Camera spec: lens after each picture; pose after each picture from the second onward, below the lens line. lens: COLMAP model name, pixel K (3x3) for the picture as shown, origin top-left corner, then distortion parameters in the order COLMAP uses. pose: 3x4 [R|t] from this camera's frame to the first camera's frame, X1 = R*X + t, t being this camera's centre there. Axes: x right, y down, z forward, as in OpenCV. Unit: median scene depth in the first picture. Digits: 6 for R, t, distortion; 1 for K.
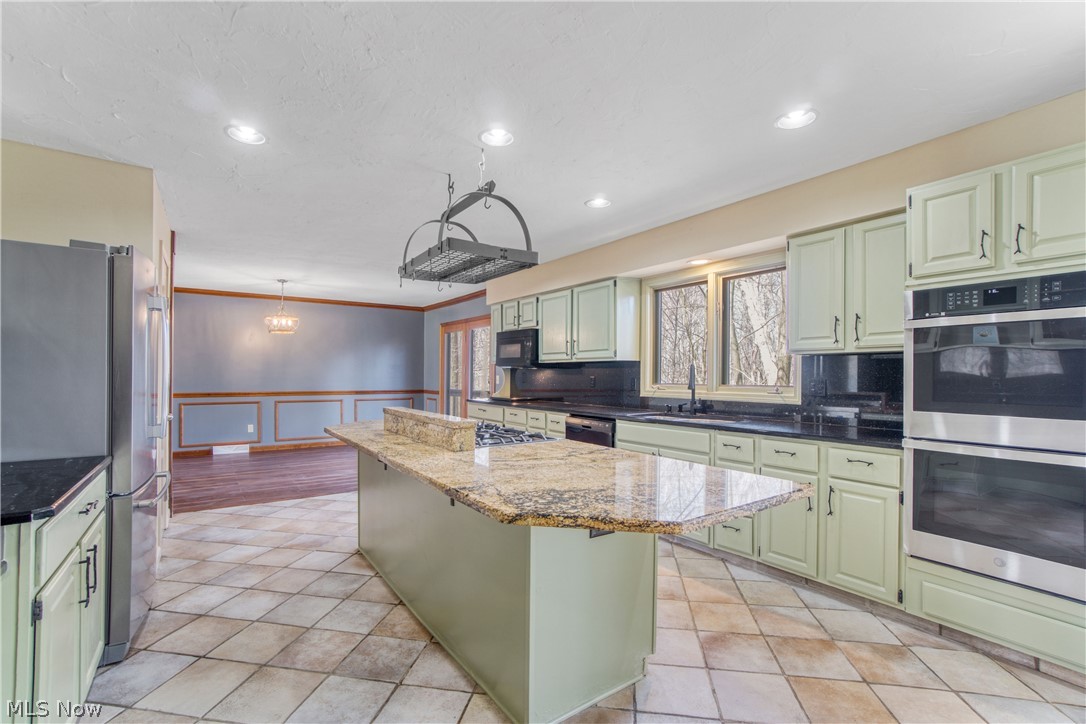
lens RADIAL K [[479.0, 0, 543.0], [0, 479.0, 362.0], [0, 0, 1]] dist [-0.051016, 0.000743]
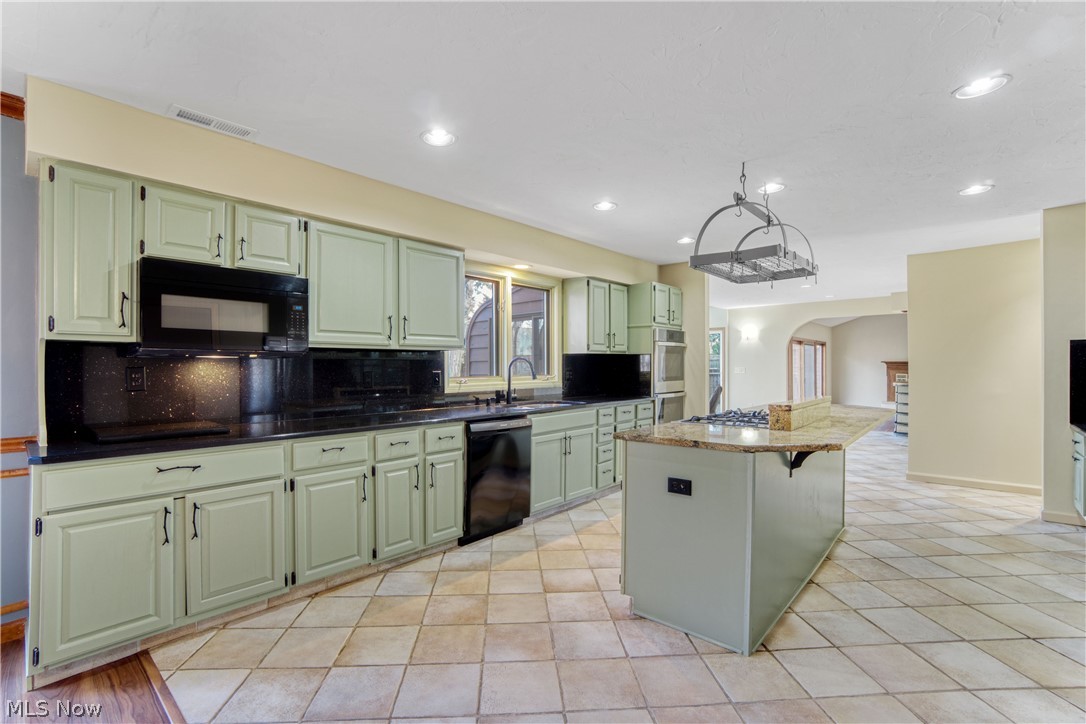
lens RADIAL K [[492.5, 0, 543.0], [0, 492.5, 362.0], [0, 0, 1]] dist [0.001638, 0.000652]
pose [[-0.236759, 0.000175, 0.971568, -0.706655], [-0.022142, 0.999739, -0.005576, 0.017136], [-0.971316, -0.022832, -0.236694, 1.058095]]
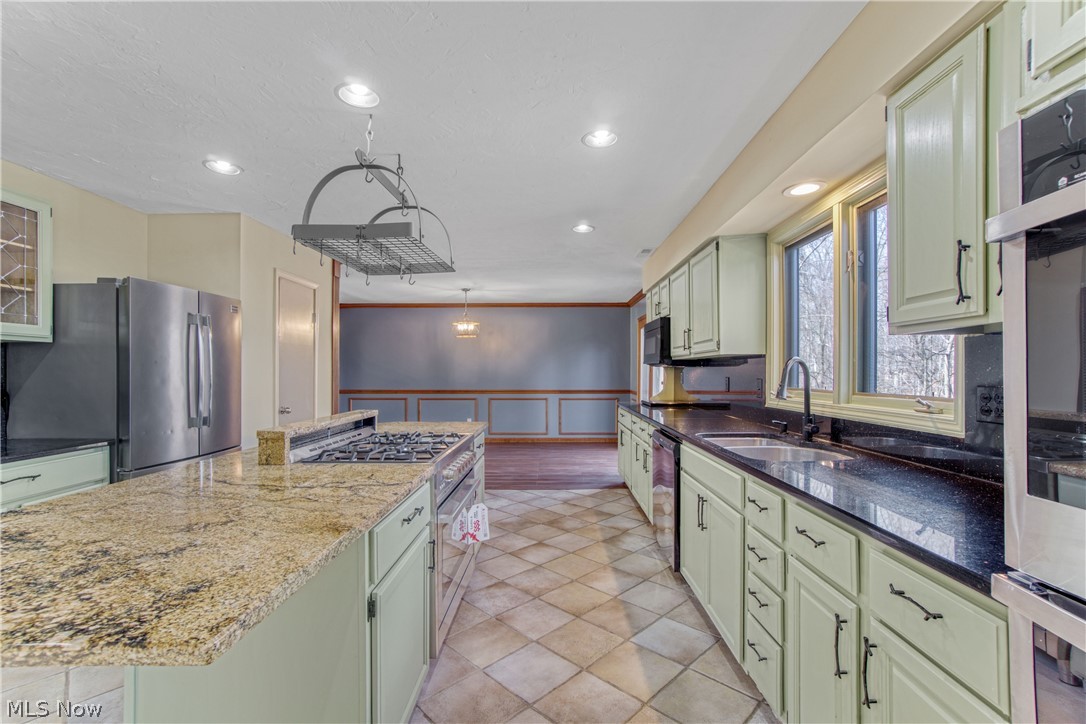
lens RADIAL K [[479.0, 0, 543.0], [0, 479.0, 362.0], [0, 0, 1]] dist [-0.051016, 0.000743]
pose [[0.813975, -0.016843, -0.580656, 0.345971], [0.018987, 0.999817, -0.002385, 0.004230], [0.580590, -0.009084, 0.814146, 0.275739]]
